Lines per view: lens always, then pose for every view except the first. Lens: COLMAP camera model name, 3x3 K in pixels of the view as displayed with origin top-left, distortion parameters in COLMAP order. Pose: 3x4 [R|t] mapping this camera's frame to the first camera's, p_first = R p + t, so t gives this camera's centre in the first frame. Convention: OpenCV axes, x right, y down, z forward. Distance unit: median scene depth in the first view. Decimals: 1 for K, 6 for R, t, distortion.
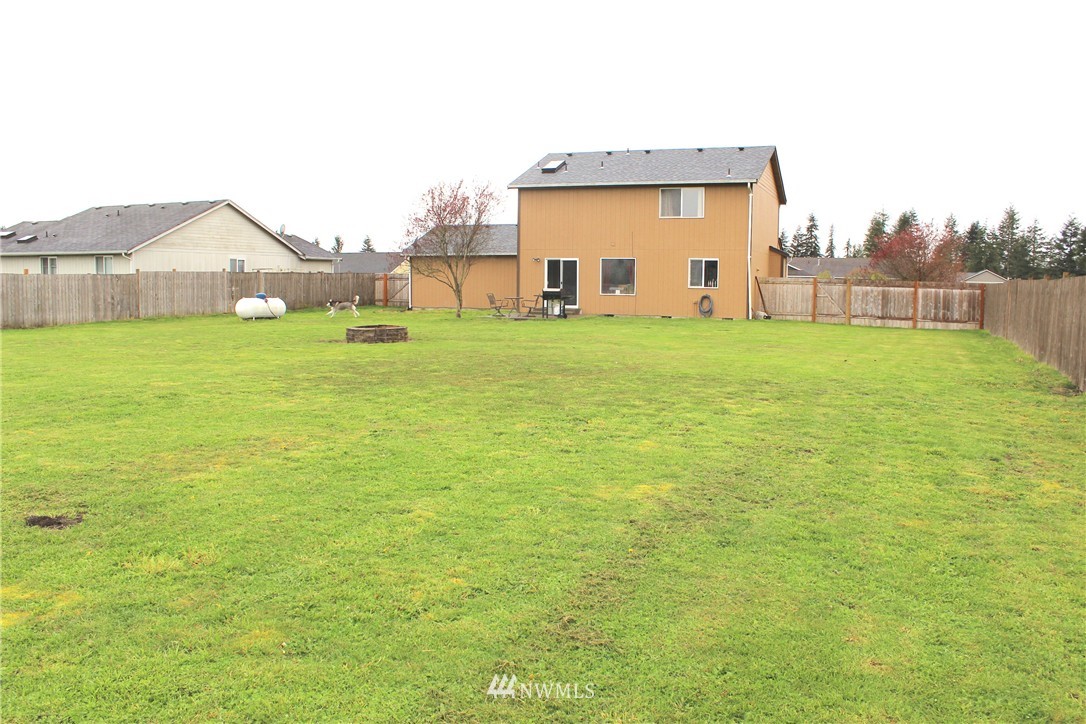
lens RADIAL K [[918.4, 0, 543.6], [0, 918.4, 381.1], [0, 0, 1]] dist [-0.192405, 0.188011]
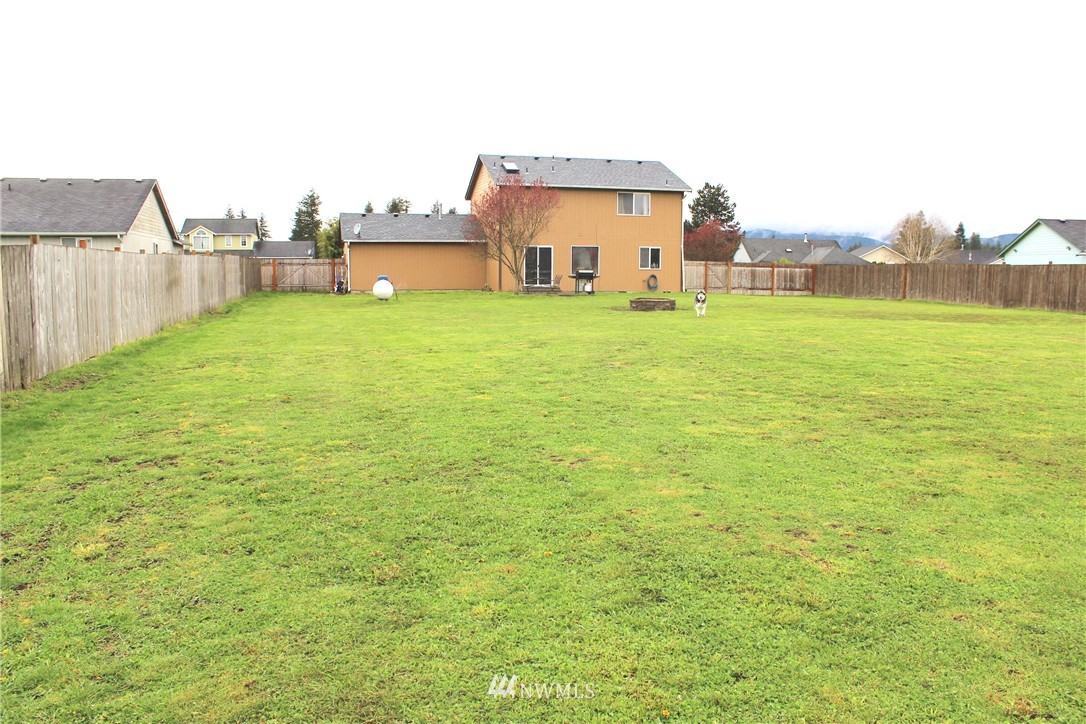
lens RADIAL K [[918.4, 0, 543.6], [0, 918.4, 381.1], [0, 0, 1]] dist [-0.192405, 0.188011]
pose [[0.807471, -0.077457, 0.584800, -0.743816], [0.067626, 0.996961, 0.038672, -0.002177], [-0.586018, 0.008321, 0.810255, 0.021185]]
